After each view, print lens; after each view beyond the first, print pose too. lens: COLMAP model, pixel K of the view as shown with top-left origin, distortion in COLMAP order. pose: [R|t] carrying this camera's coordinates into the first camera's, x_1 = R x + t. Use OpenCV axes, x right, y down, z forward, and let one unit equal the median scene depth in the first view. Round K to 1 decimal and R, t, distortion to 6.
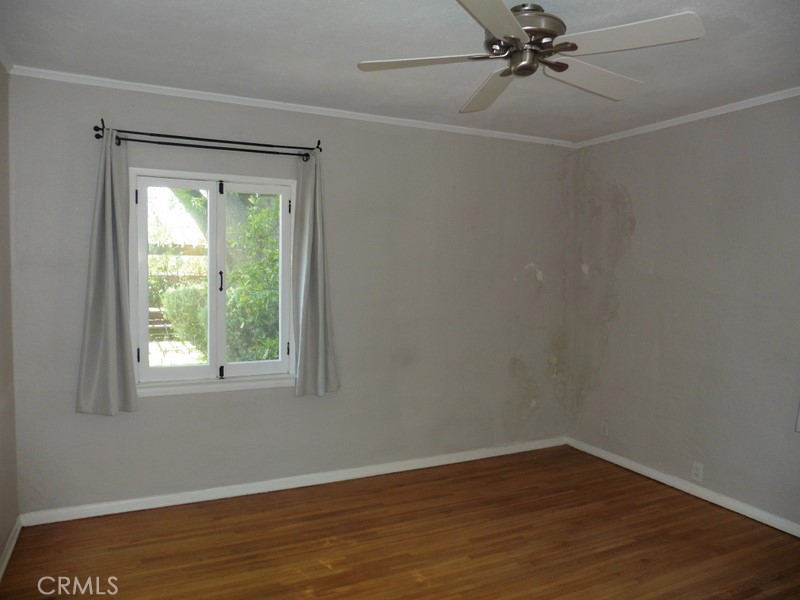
lens RADIAL K [[576.0, 0, 399.1], [0, 576.0, 305.3], [0, 0, 1]] dist [-0.078749, 0.056266]
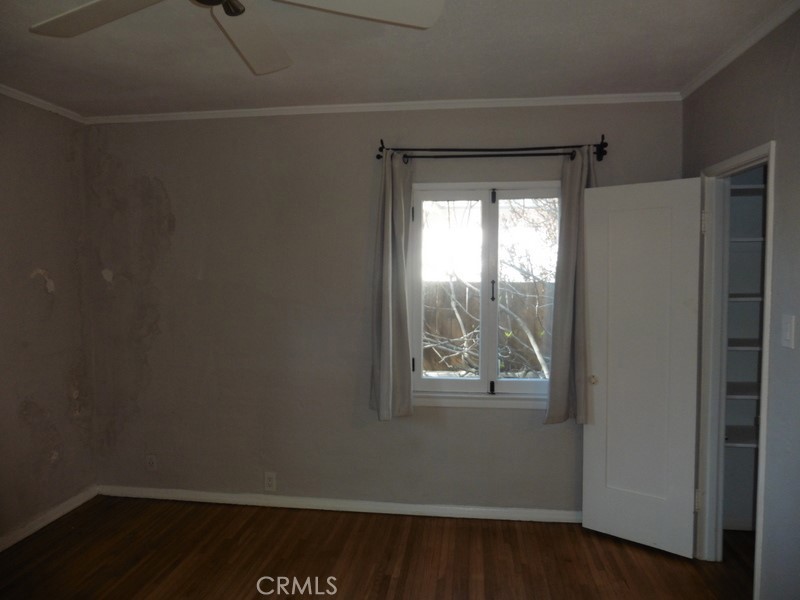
lens RADIAL K [[576.0, 0, 399.1], [0, 576.0, 305.3], [0, 0, 1]] dist [-0.078749, 0.056266]
pose [[0.551649, -0.064868, 0.831550, -0.121646], [0.064841, 0.997289, 0.034782, -0.022896], [-0.831552, 0.034731, 0.554359, 0.218652]]
